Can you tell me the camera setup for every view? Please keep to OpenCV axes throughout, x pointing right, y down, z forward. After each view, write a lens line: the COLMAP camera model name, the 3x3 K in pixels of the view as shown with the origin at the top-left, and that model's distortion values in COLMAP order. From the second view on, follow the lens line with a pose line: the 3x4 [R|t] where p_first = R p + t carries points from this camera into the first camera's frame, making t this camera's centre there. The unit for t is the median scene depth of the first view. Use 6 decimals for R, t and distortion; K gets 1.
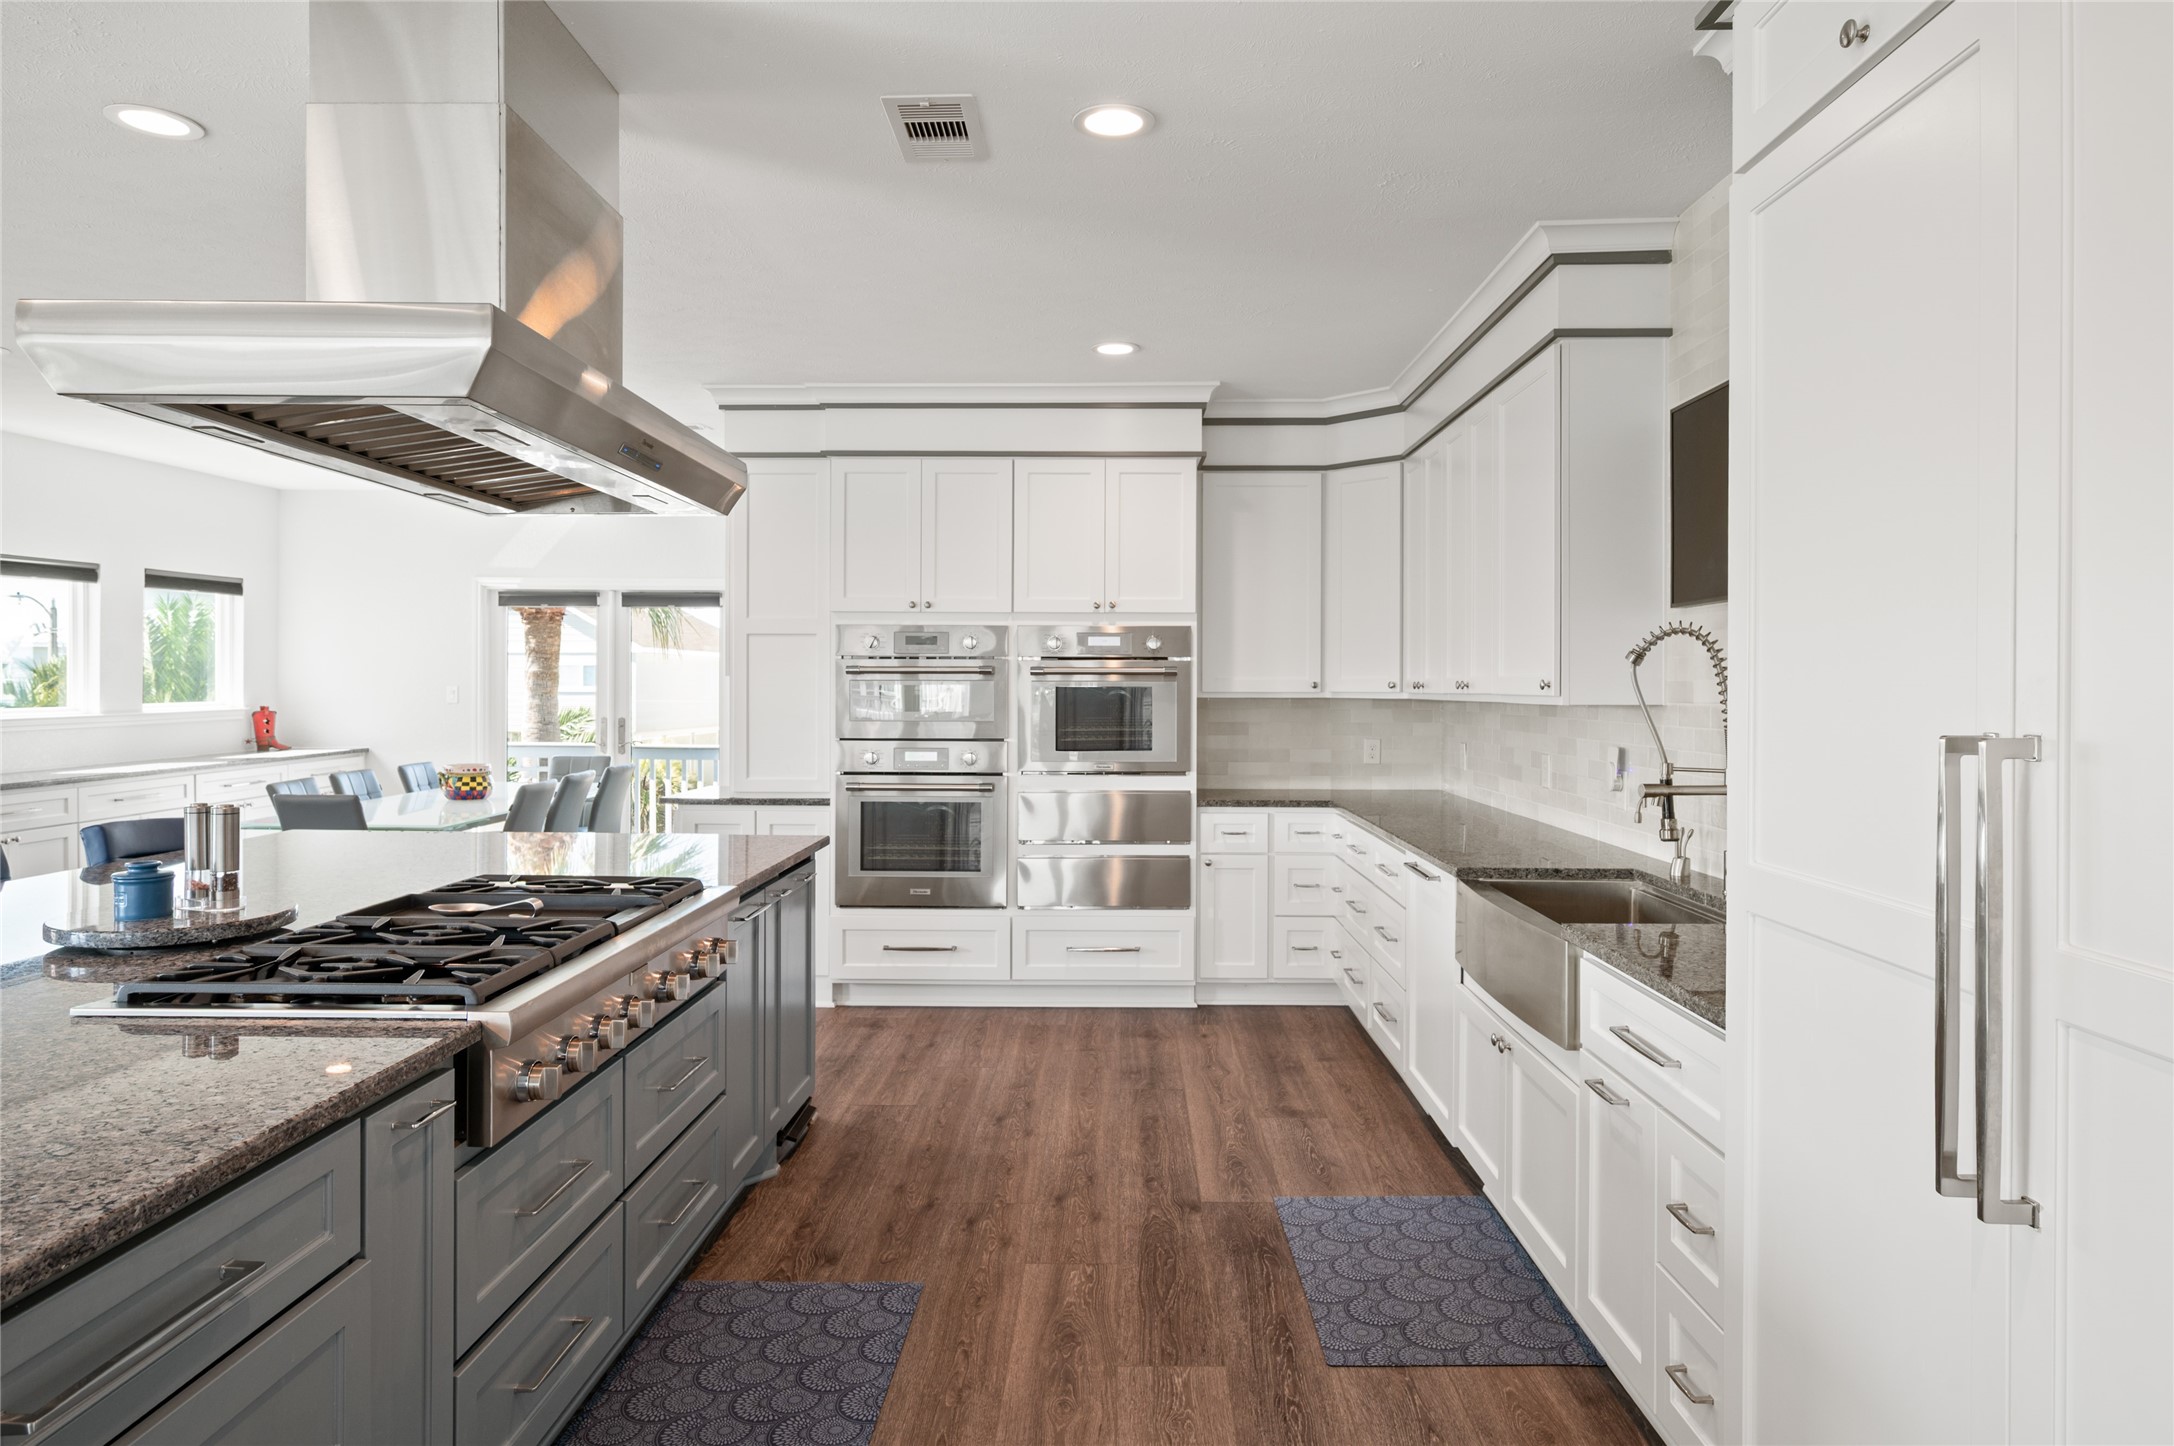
lens RADIAL K [[1259.3, 0, 1117.8], [0, 1259.3, 690.0], [0, 0, 1]] dist [0.001784, 0.000541]
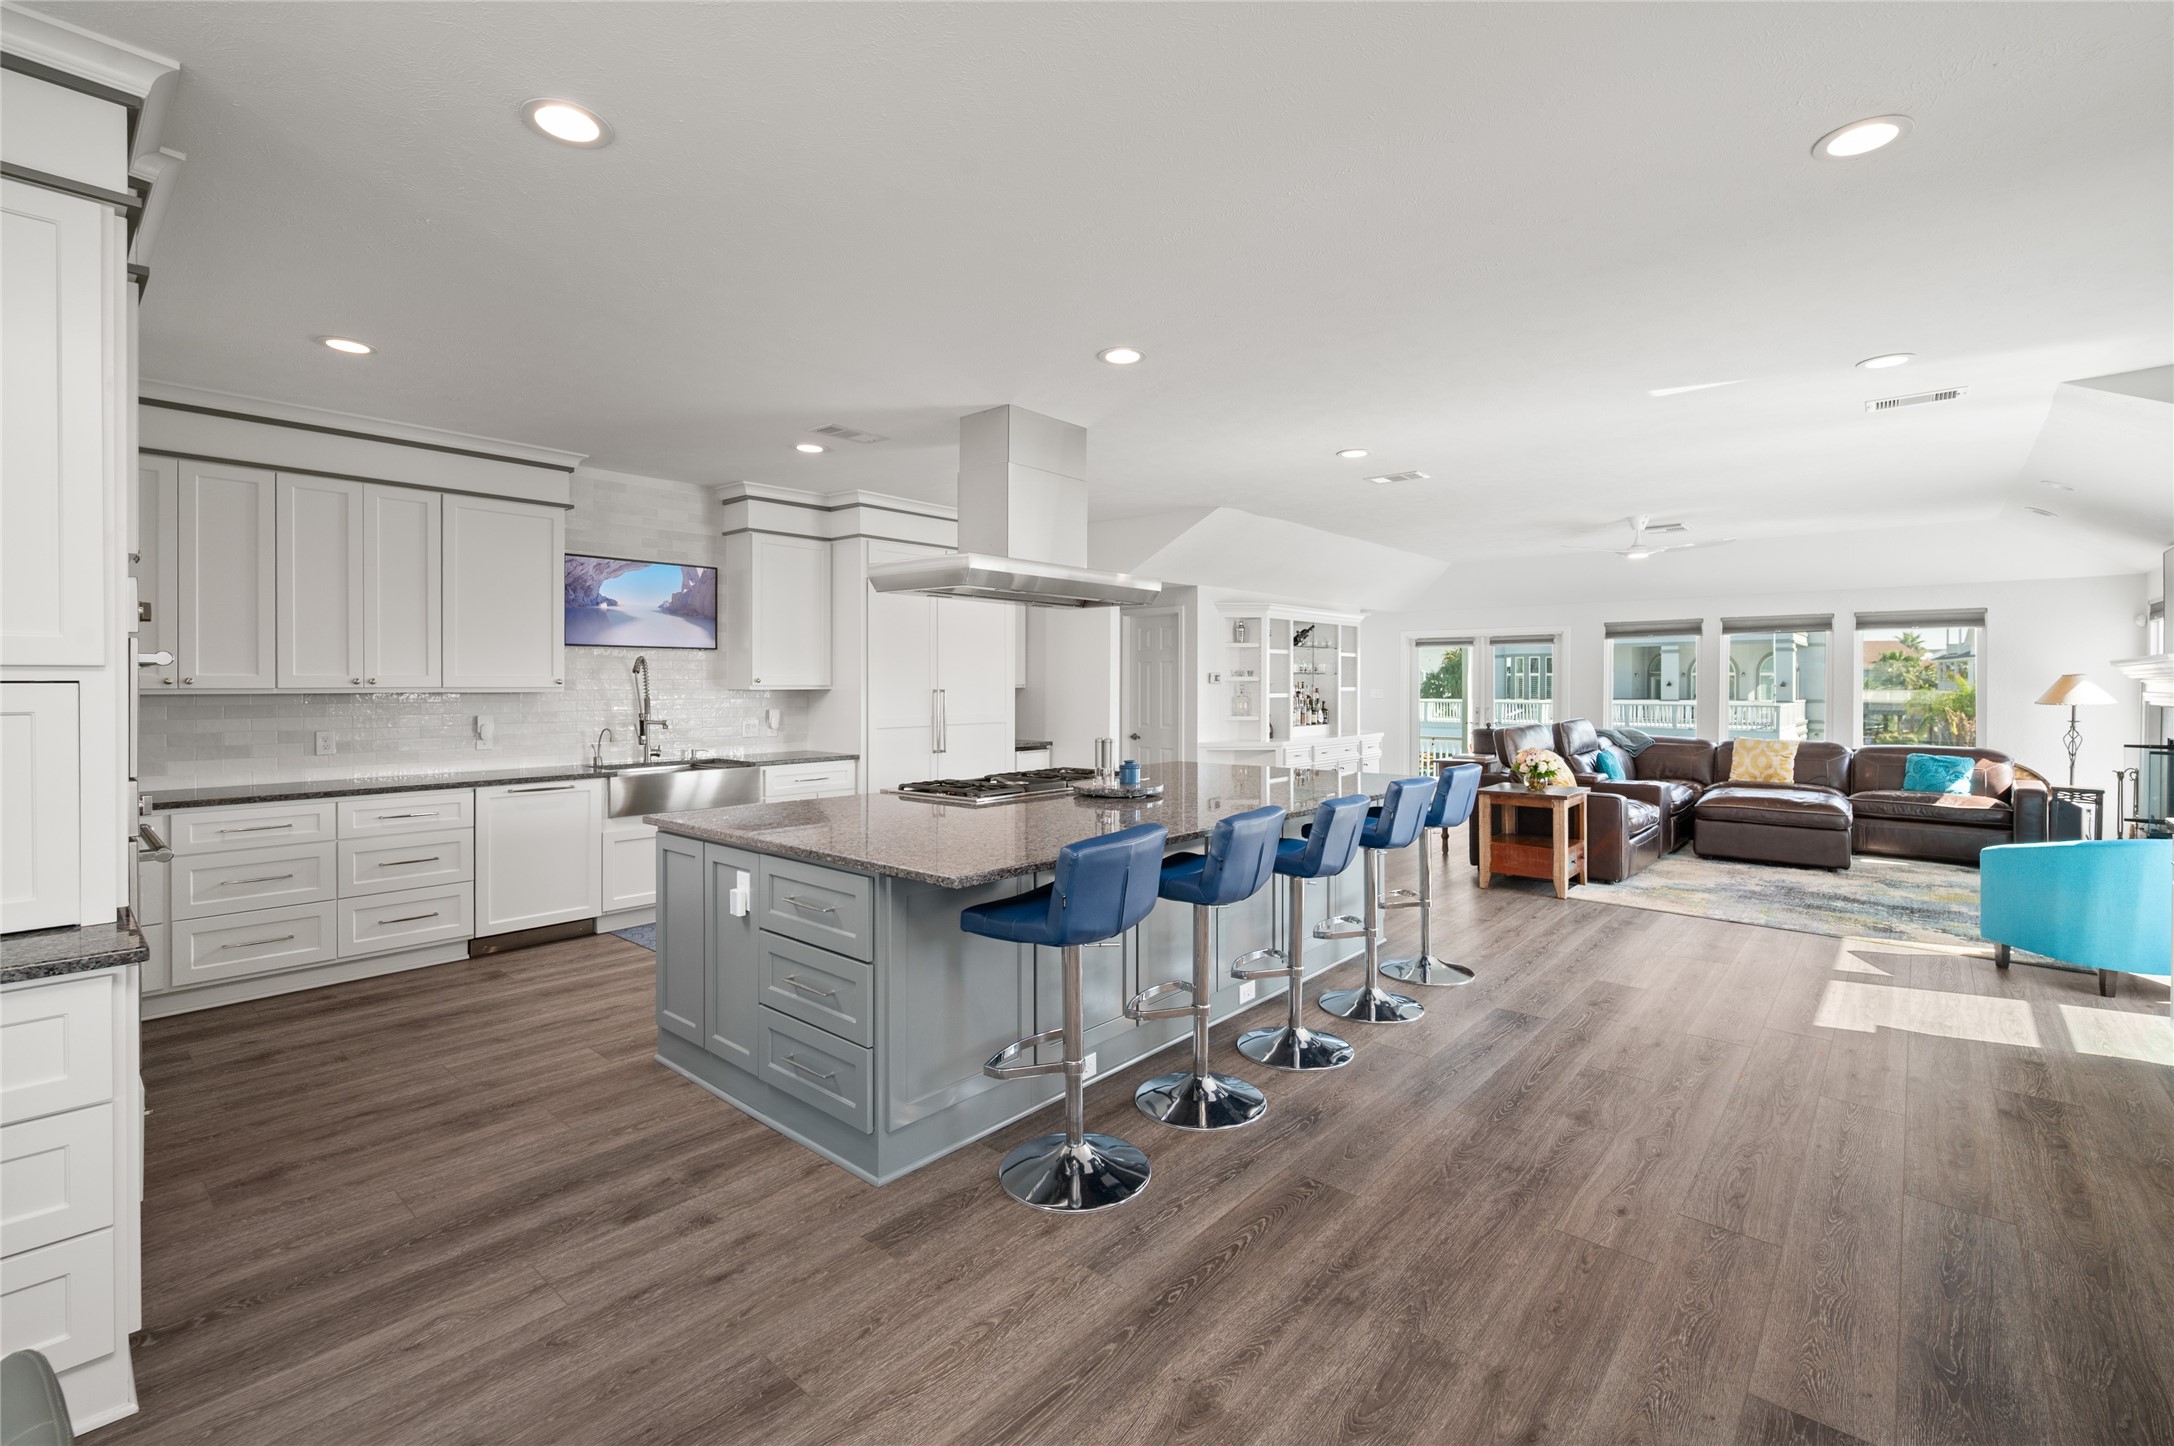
lens RADIAL K [[975.4, 0, 1113.0], [0, 975.4, 693.8], [0, 0, 1]] dist [-0.000973, 0.000805]
pose [[-0.762840, -0.015684, 0.646397, -1.053163], [-0.007180, 0.999850, 0.015786, -0.013607], [-0.646547, 0.007401, -0.762838, 1.302291]]
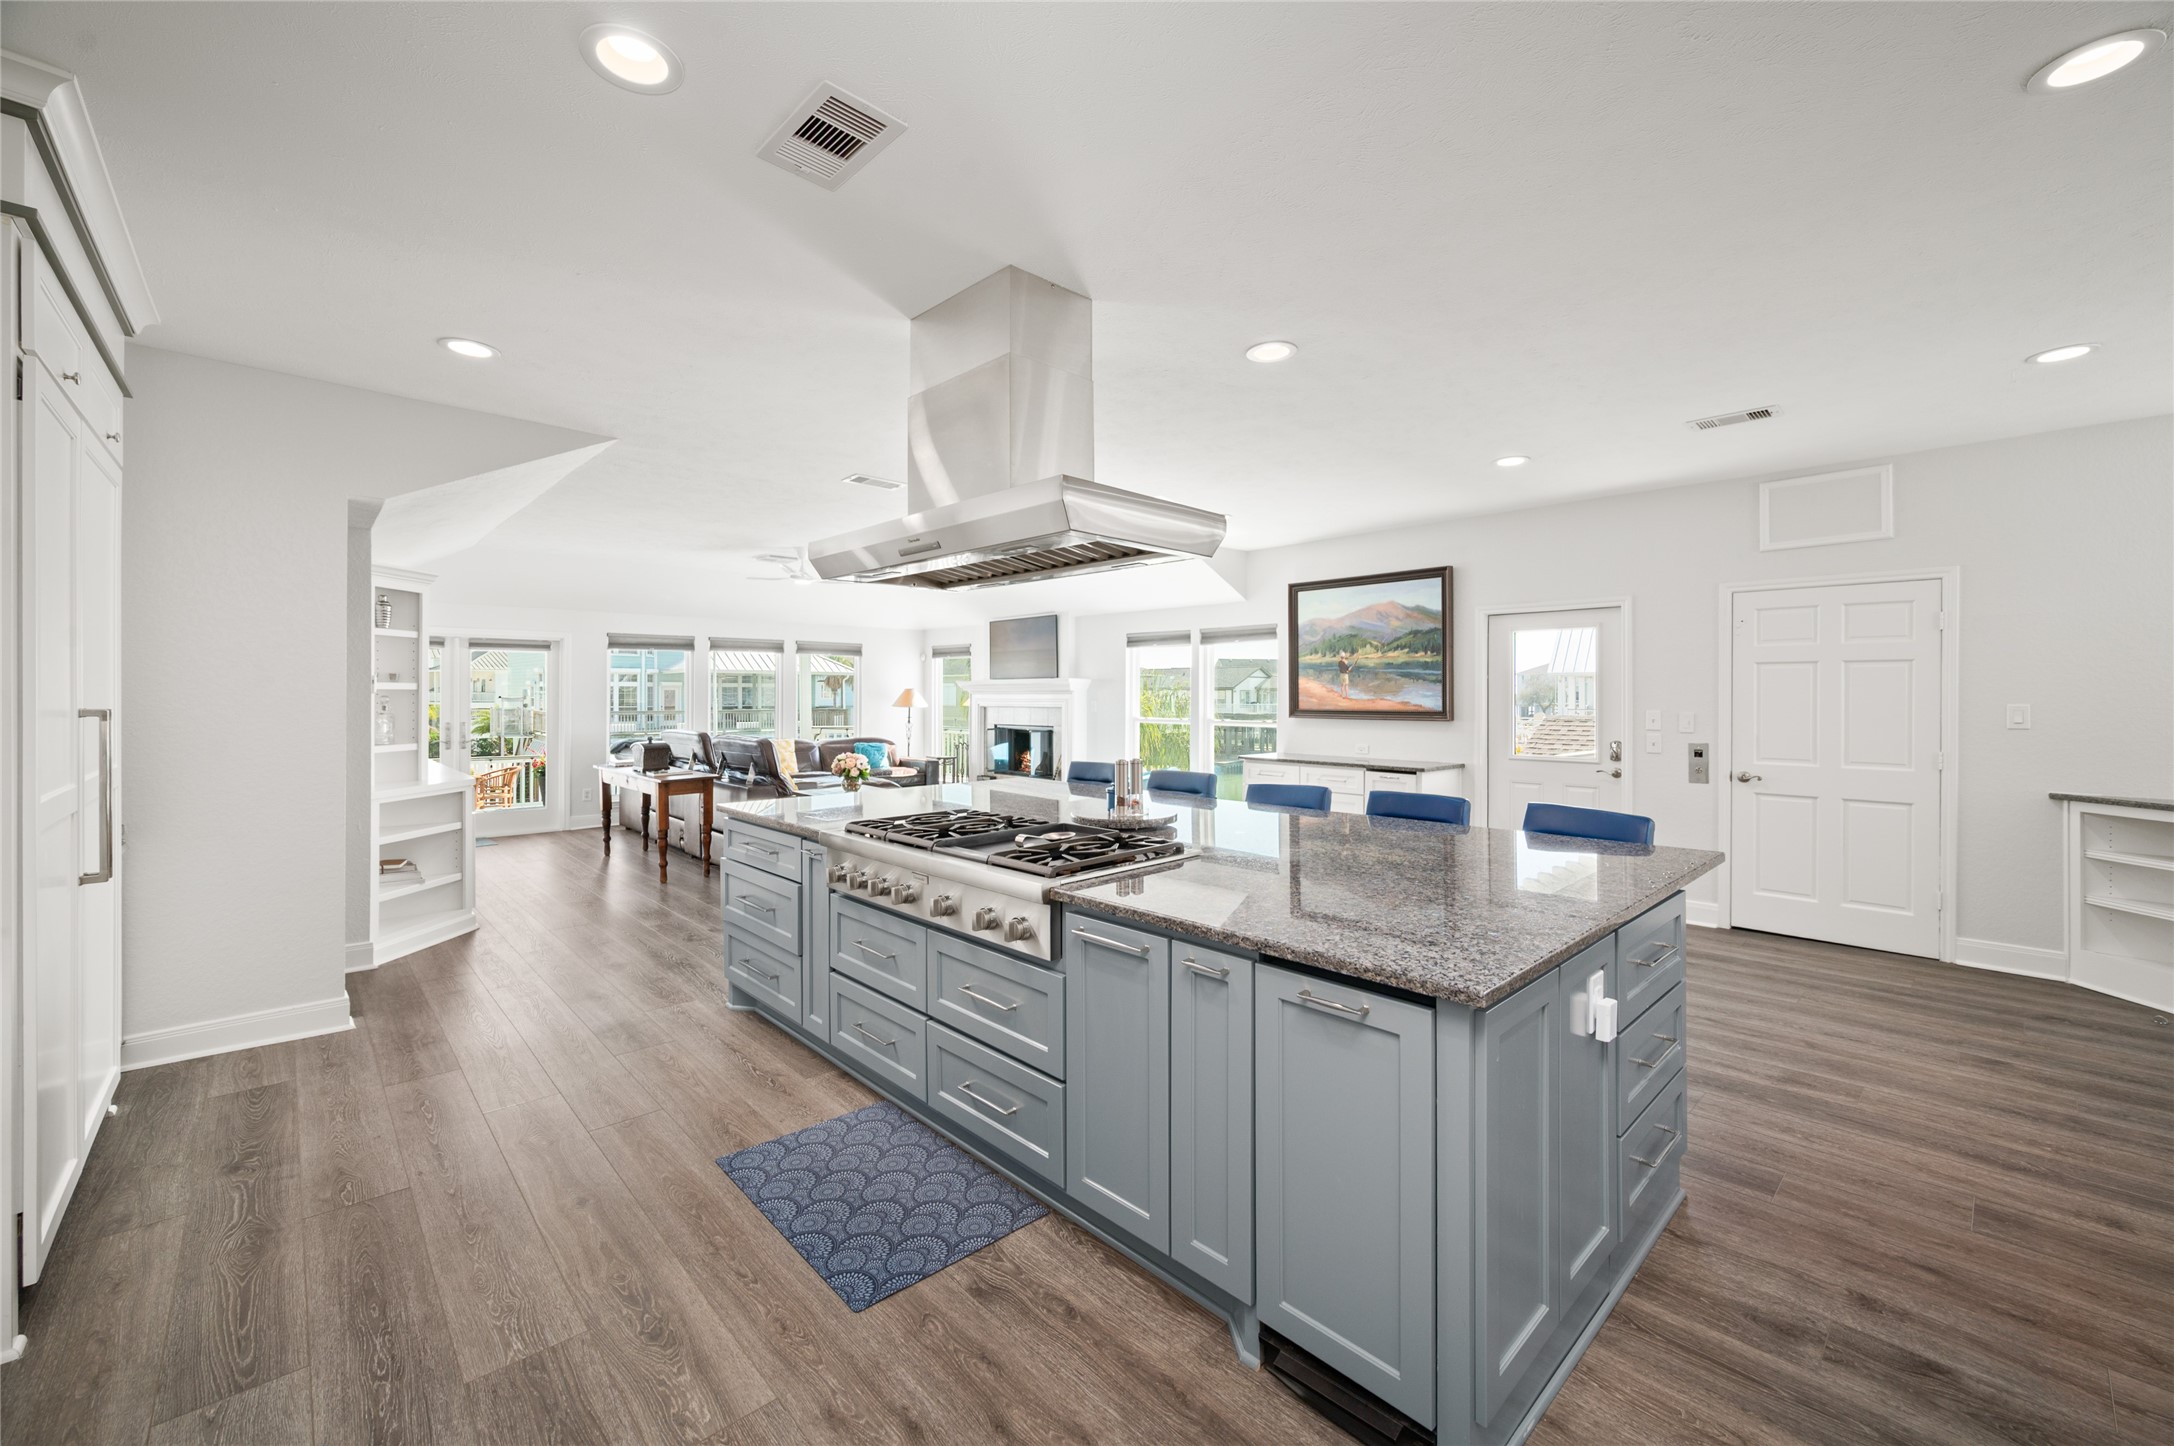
lens RADIAL K [[858.4, 0, 1100.6], [0, 858.4, 699.0], [0, 0, 1]] dist [0.001610, 0.000559]
pose [[-0.715276, -0.007480, -0.698802, 0.118372], [-0.009014, 0.999958, -0.001476, -0.004208], [0.698784, 0.005243, -0.715314, 1.059386]]
